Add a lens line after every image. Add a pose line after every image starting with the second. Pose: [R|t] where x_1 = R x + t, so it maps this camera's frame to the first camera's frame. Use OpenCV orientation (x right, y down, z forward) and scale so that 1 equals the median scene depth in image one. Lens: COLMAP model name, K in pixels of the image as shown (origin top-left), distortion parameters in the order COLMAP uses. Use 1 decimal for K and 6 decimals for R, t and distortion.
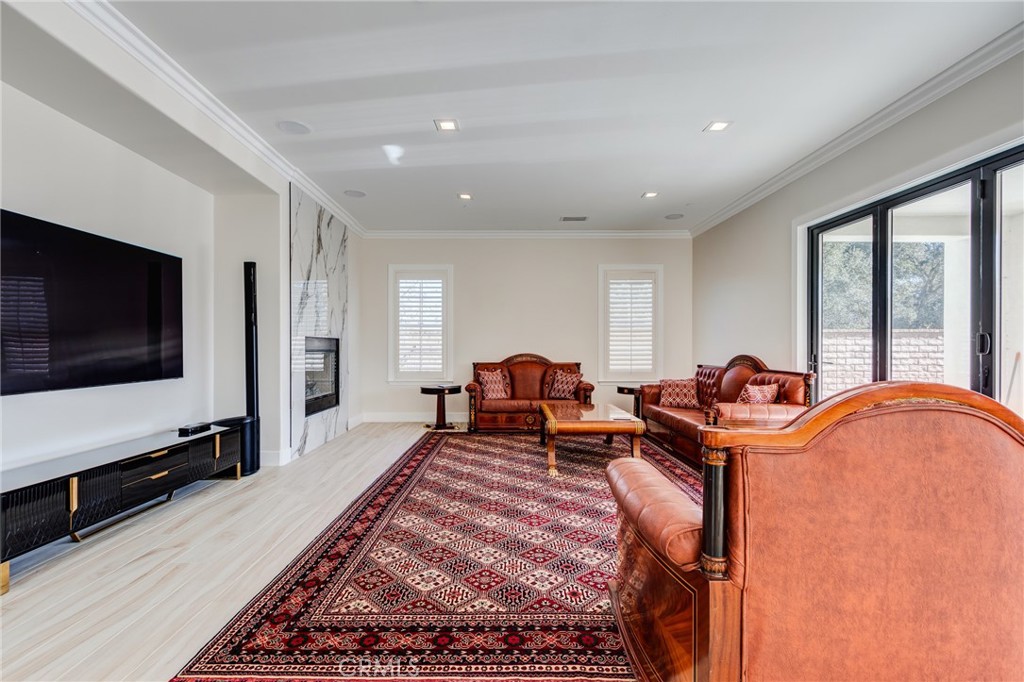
lens RADIAL K [[466.3, 0, 497.8], [0, 466.3, 347.9], [0, 0, 1]] dist [0.005779, -0.000653]
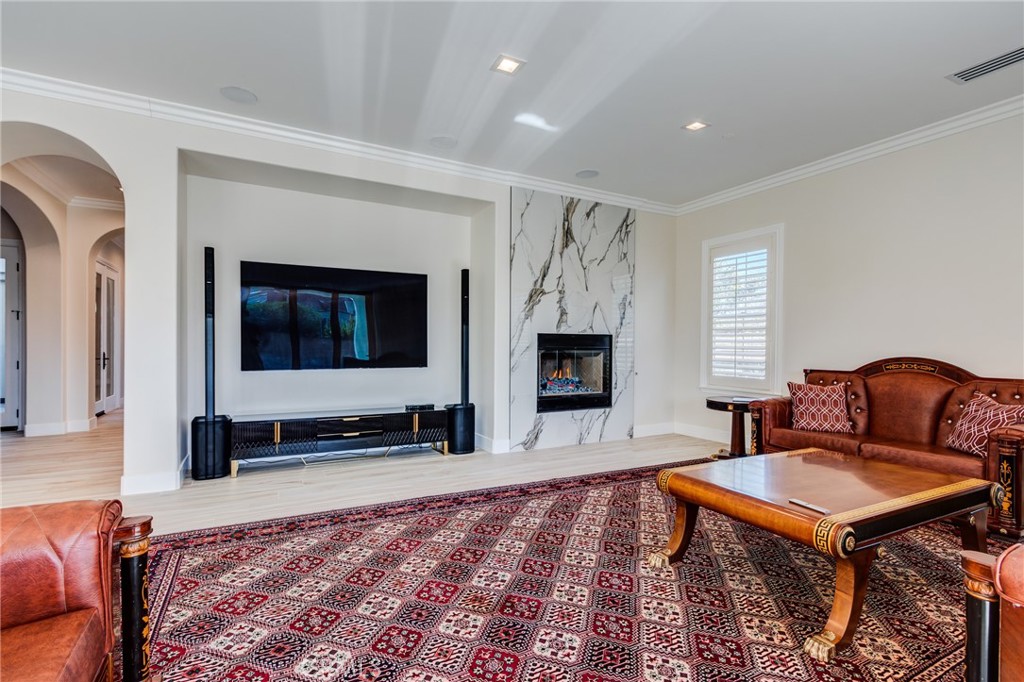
lens RADIAL K [[466.3, 0, 497.8], [0, 466.3, 347.9], [0, 0, 1]] dist [0.005779, -0.000653]
pose [[0.469677, 0.007617, -0.882806, 0.630035], [-0.006151, 0.999967, 0.005356, 0.002932], [0.882817, 0.002915, 0.469708, 0.648473]]
